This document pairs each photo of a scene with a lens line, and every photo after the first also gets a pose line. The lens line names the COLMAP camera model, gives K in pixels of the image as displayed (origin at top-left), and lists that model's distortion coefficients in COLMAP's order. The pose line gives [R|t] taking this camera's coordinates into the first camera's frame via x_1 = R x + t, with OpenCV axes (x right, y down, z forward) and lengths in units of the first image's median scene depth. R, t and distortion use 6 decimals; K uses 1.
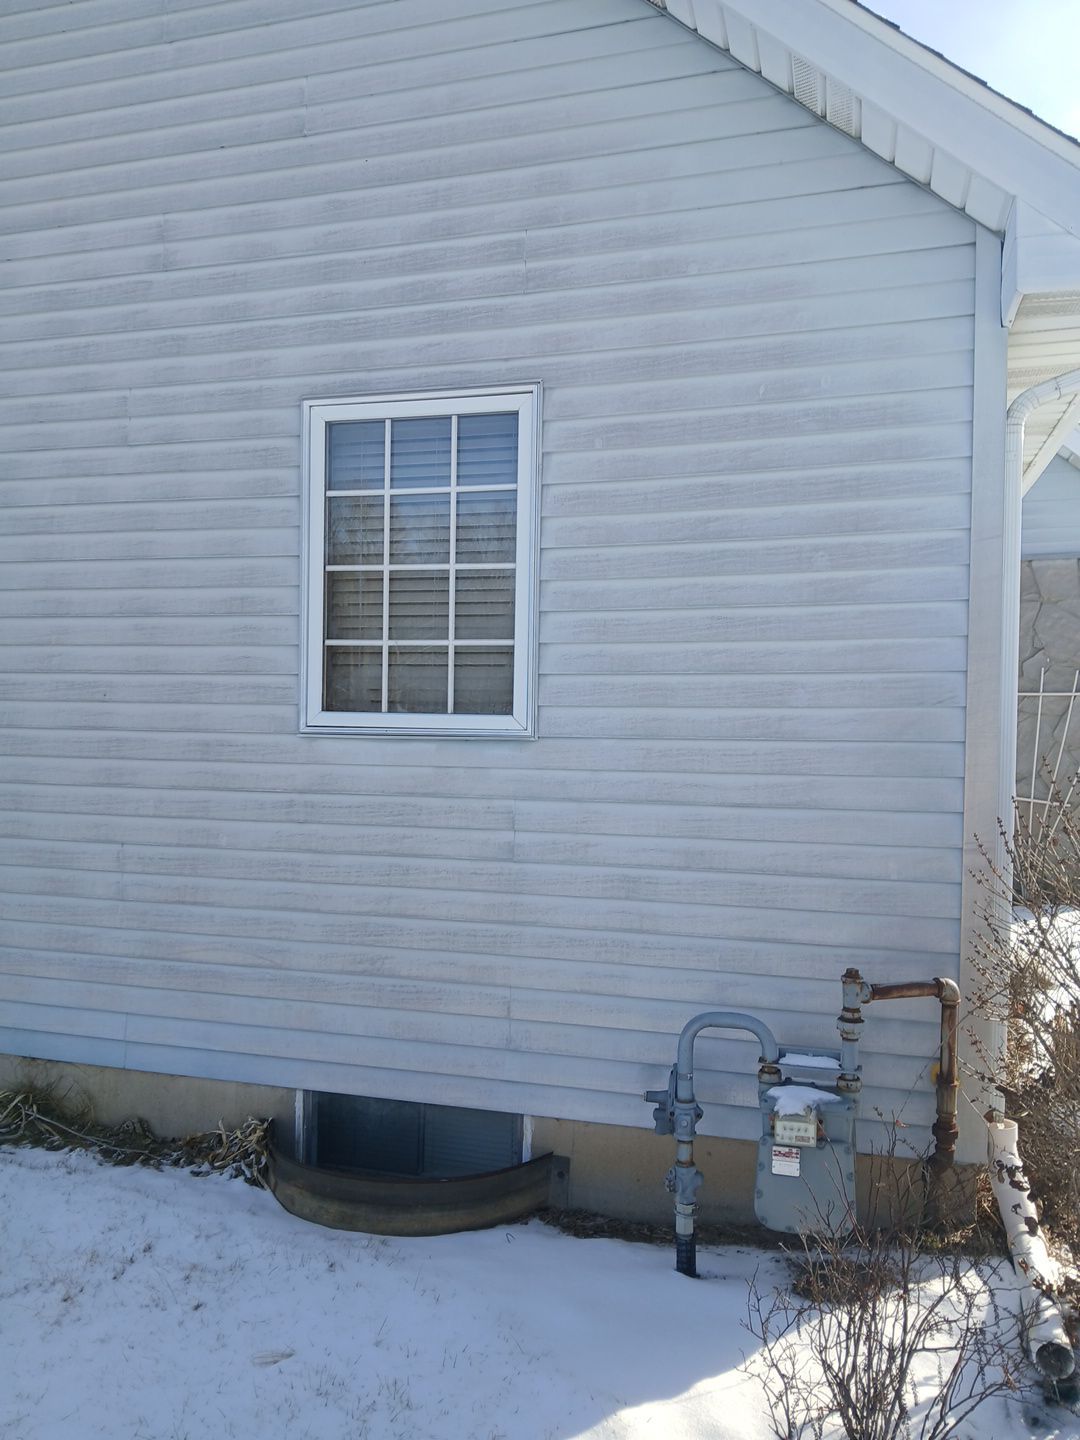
lens RADIAL K [[1252.3, 0, 540.0], [0, 1252.3, 720.0], [0, 0, 1]] dist [0.134836, -0.307636]
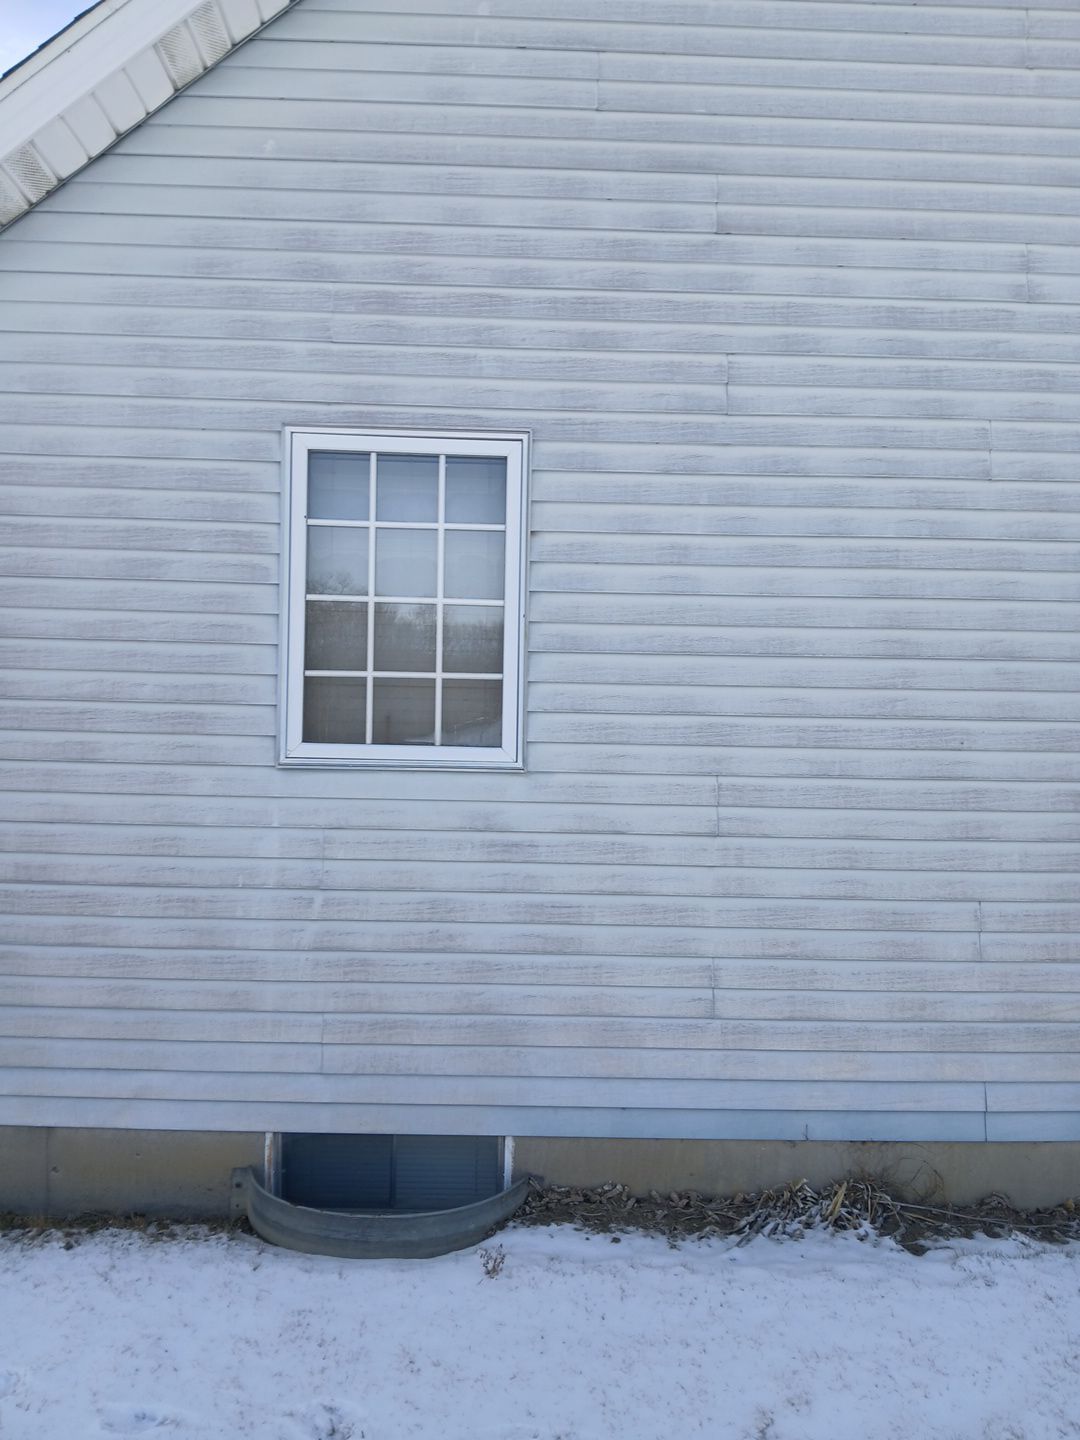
lens RADIAL K [[1124.3, 0, 563.8], [0, 1124.3, 725.7], [0, 0, 1]] dist [0.086314, -0.157015]
pose [[0.932076, 0.003543, 0.362246, -0.909095], [0.002139, 0.999881, -0.015284, -0.020075], [-0.362257, 0.015021, 0.931957, 0.320584]]
